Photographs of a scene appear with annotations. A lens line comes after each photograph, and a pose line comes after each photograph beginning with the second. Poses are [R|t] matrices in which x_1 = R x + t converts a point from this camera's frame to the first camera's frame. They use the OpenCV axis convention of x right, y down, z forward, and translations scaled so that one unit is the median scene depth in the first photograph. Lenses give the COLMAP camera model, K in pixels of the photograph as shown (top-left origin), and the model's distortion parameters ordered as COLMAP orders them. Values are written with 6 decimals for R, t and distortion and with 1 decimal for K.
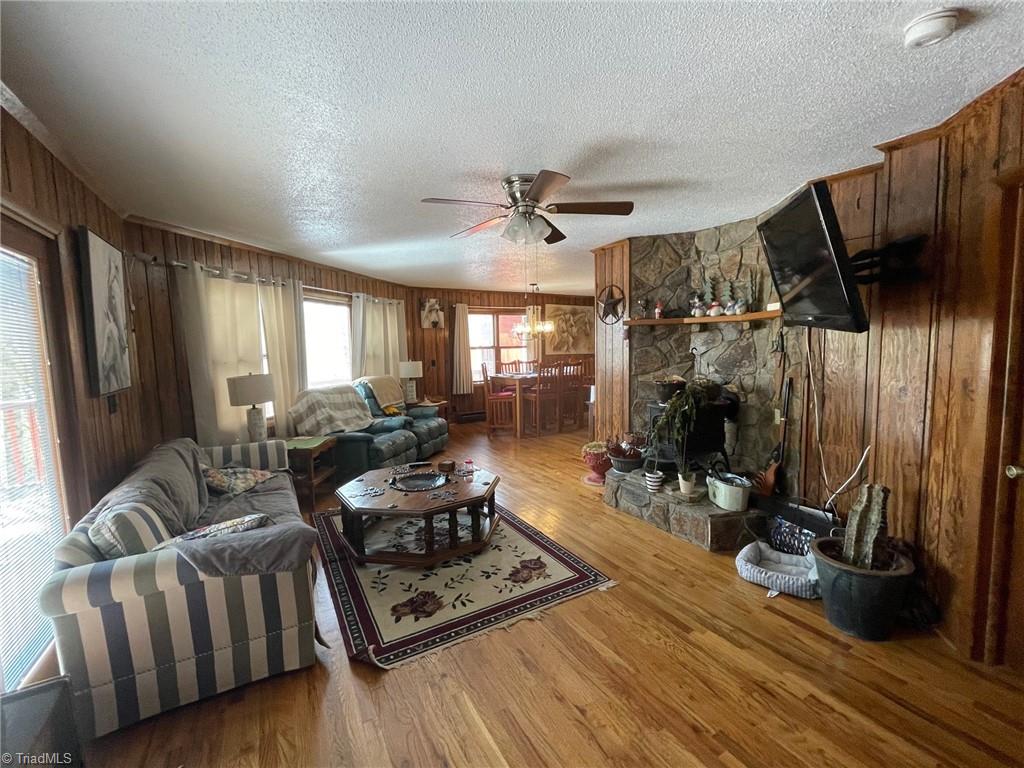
lens RADIAL K [[430.1, 0, 514.9], [0, 430.1, 381.7], [0, 0, 1]] dist [-0.004111, 0.000367]
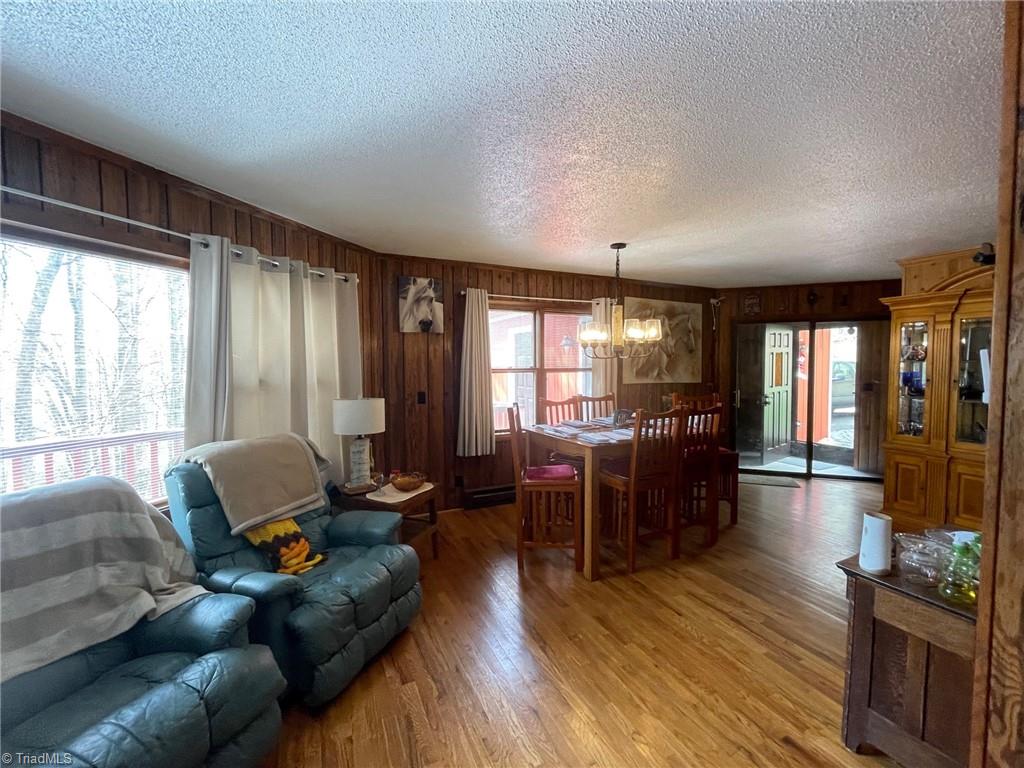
lens RADIAL K [[430.1, 0, 515.2], [0, 430.1, 386.2], [0, 0, 1]] dist [-0.004111, 0.000367]
pose [[0.996433, 0.020040, -0.081978, -0.029401], [-0.022724, 0.999231, -0.031941, -0.043688], [0.081275, 0.033690, 0.996122, 0.473222]]
